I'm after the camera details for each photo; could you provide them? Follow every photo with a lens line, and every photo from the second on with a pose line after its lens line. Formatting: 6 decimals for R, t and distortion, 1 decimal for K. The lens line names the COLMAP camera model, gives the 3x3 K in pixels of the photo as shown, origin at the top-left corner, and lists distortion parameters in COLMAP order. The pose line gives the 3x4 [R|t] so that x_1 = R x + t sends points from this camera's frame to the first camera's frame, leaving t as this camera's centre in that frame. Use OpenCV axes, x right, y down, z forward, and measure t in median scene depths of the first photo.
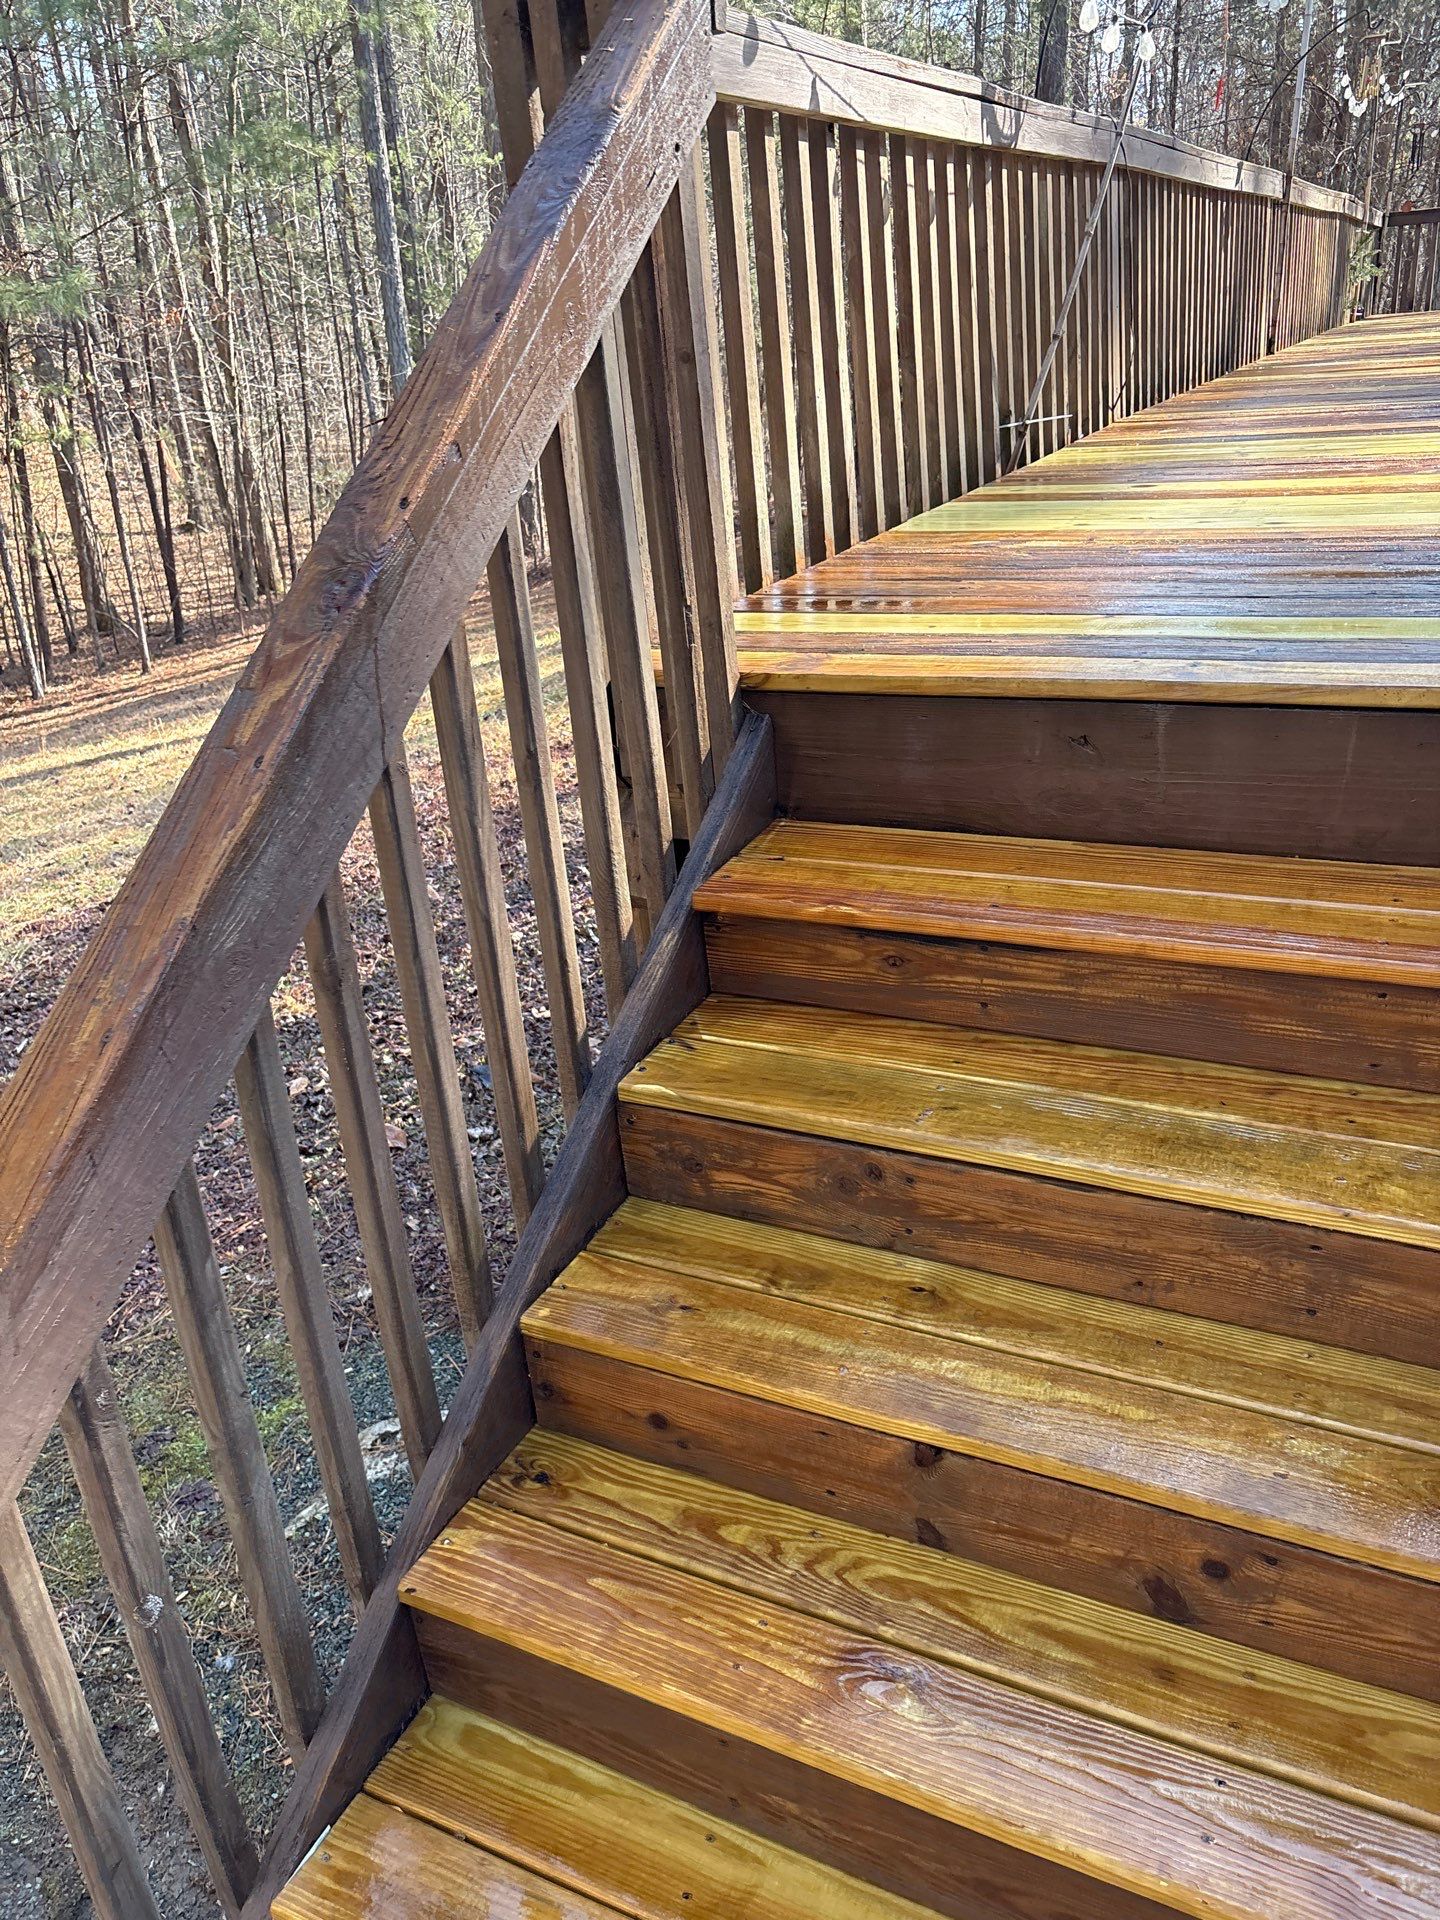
lens RADIAL K [[1436.0, 0, 720.0], [0, 1436.0, 960.0], [0, 0, 1]] dist [0.051907, -0.066255]
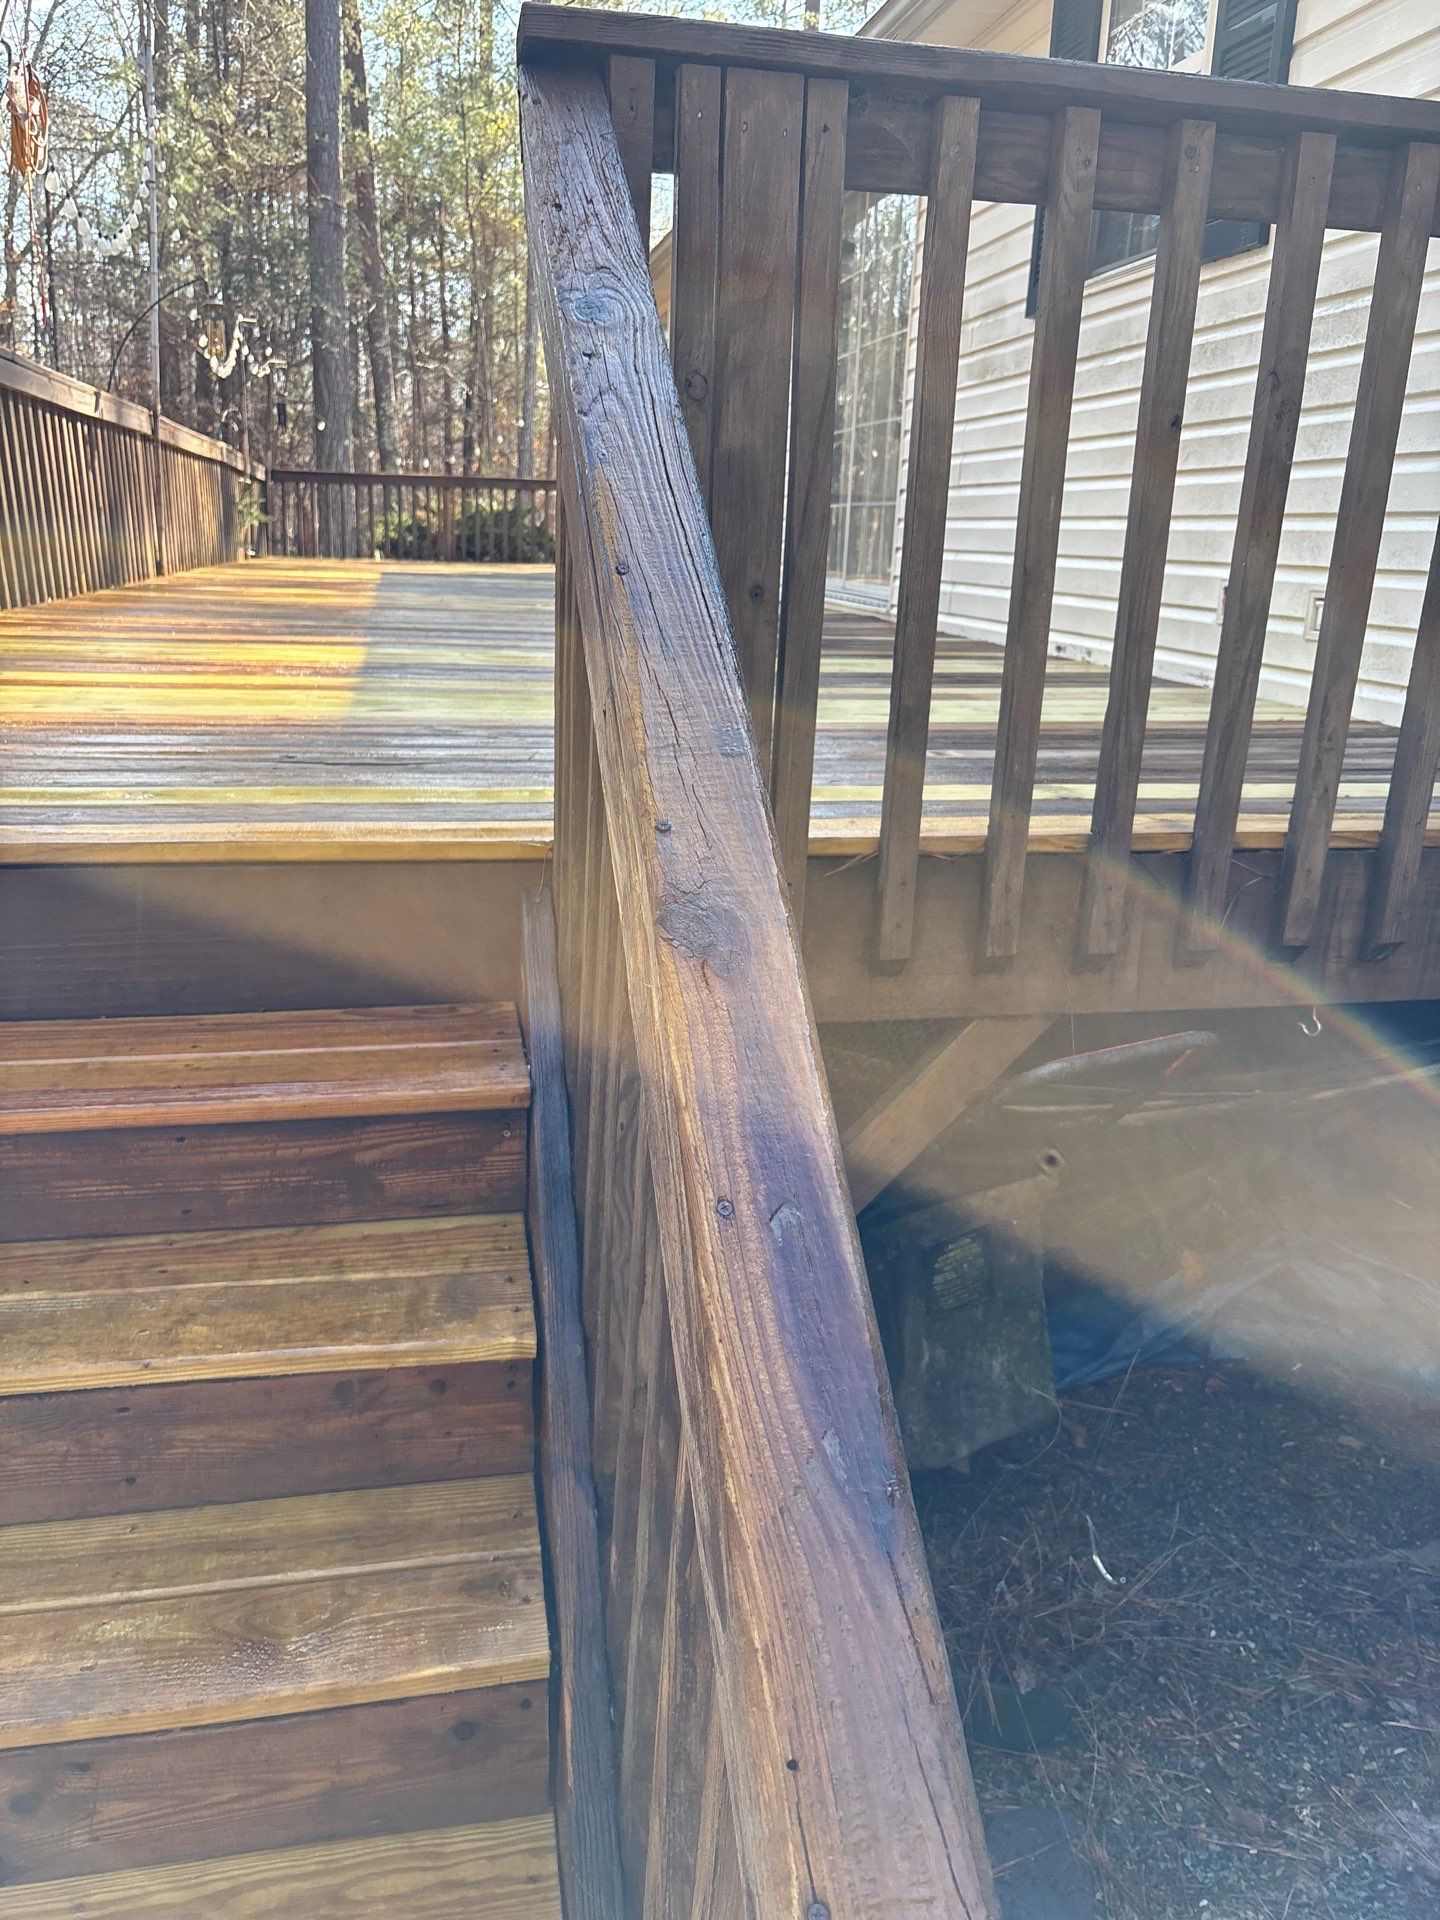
lens RADIAL K [[1436.0, 0, 720.0], [0, 1436.0, 960.0], [0, 0, 1]] dist [0.051907, -0.066255]
pose [[0.778629, -0.067915, 0.623799, 0.118804], [0.157398, 0.983481, -0.089390, 0.045465], [-0.607423, 0.167787, 0.776456, -0.022934]]
